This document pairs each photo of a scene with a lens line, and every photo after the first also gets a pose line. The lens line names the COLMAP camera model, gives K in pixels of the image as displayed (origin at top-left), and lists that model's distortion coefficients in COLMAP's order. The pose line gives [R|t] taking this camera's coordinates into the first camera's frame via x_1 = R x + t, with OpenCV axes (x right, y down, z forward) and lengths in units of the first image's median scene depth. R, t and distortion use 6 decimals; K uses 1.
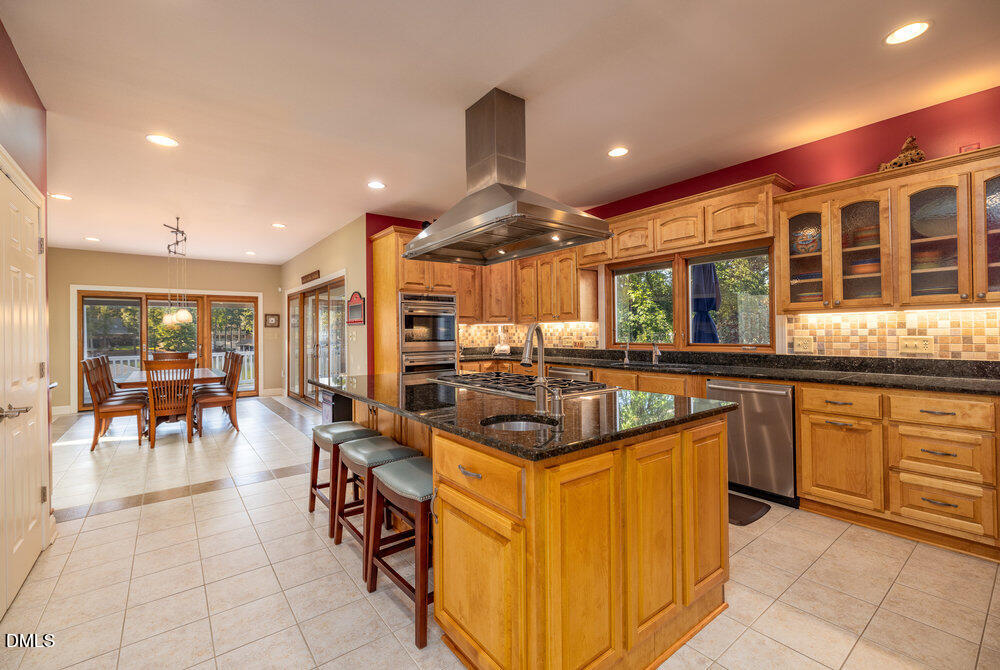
lens RADIAL K [[424.1, 0, 487.4], [0, 424.1, 329.4], [0, 0, 1]] dist [0.000550, 0.000050]
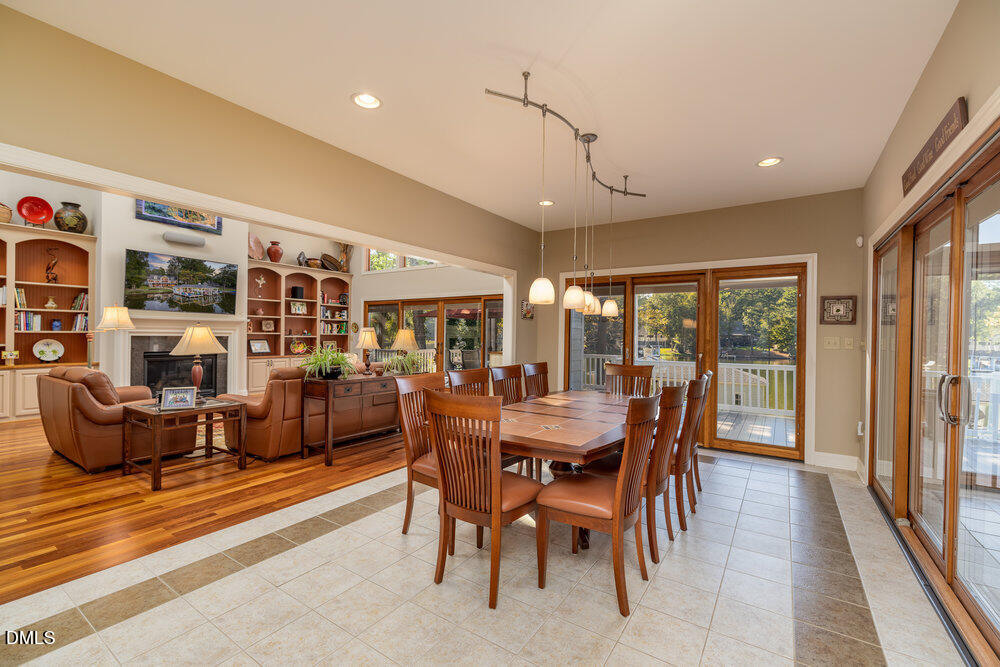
lens RADIAL K [[426.8, 0, 500.0], [0, 426.8, 333.5], [0, 0, 1]] dist [0.002740, 0.000288]
pose [[0.327885, 0.013794, -0.944617, -0.183766], [-0.010759, 0.999883, 0.010867, 0.004597], [0.944657, 0.006600, 0.327995, 0.495042]]
